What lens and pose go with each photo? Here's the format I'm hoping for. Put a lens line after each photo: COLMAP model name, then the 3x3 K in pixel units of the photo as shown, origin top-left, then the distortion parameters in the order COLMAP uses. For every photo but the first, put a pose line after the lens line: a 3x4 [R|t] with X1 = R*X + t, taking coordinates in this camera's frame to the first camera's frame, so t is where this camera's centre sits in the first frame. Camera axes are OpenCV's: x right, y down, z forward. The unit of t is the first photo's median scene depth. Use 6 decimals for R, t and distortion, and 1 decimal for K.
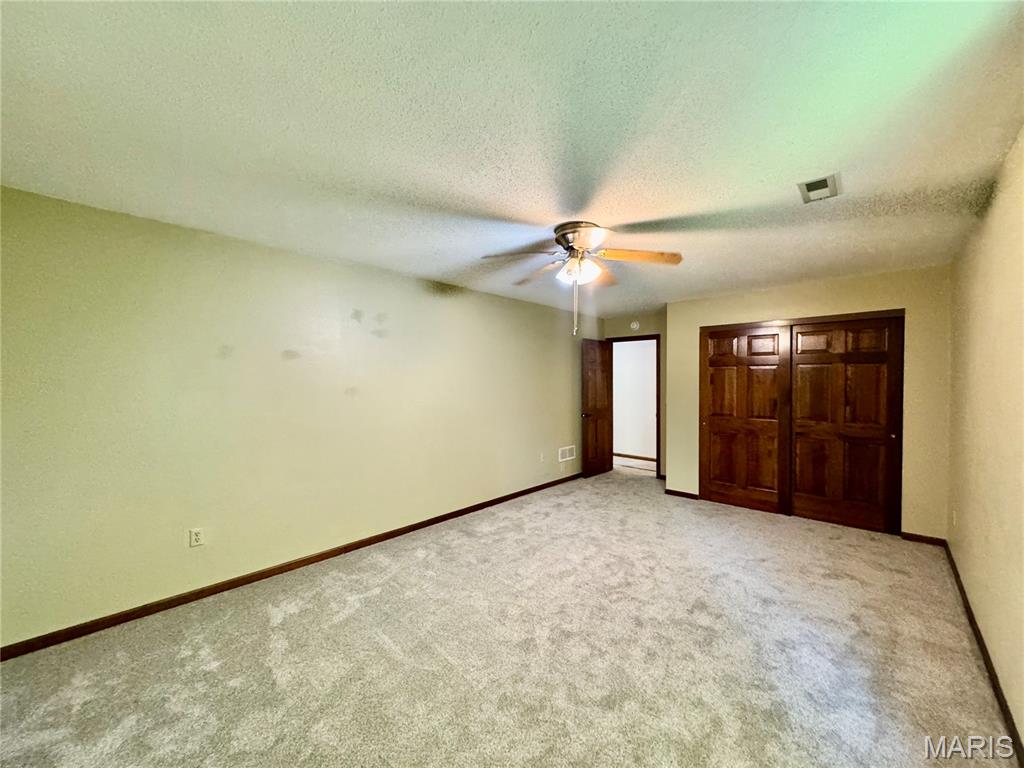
lens RADIAL K [[410.7, 0, 514.1], [0, 410.7, 385.0], [0, 0, 1]] dist [-0.000088, 0.000011]
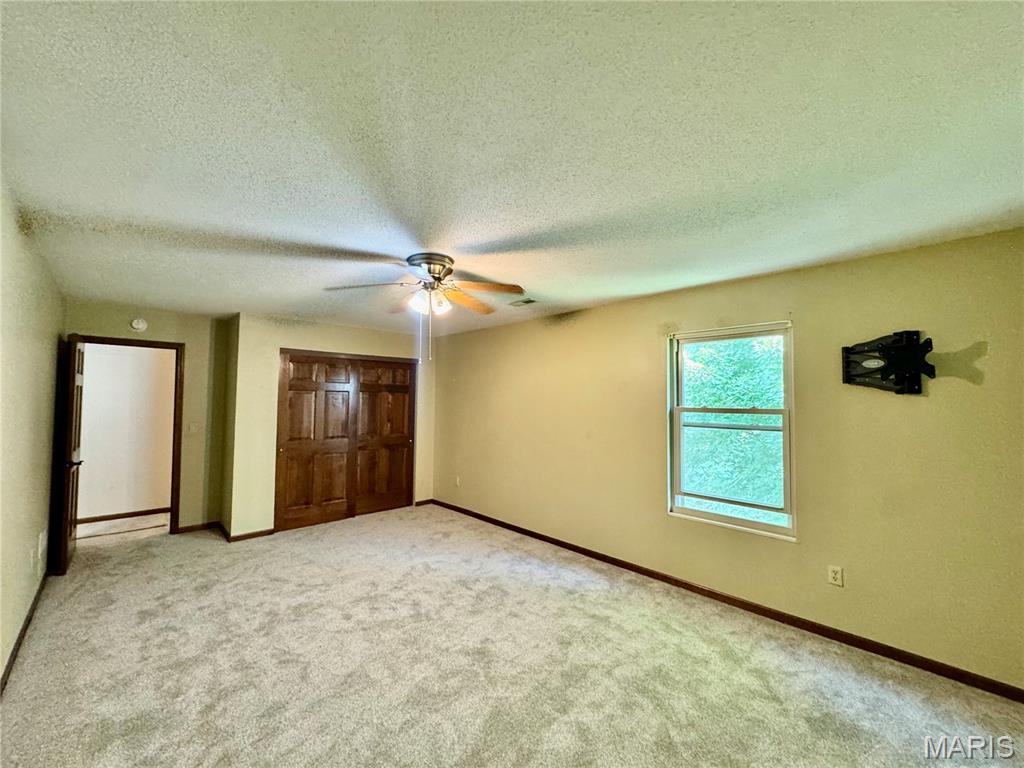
lens RADIAL K [[410.7, 0, 514.1], [0, 410.7, 385.0], [0, 0, 1]] dist [-0.000088, 0.000011]
pose [[0.060929, 0.035860, 0.997498, -0.522189], [0.000680, 0.999353, -0.035969, -0.024726], [-0.998142, 0.002870, 0.060865, 0.464610]]
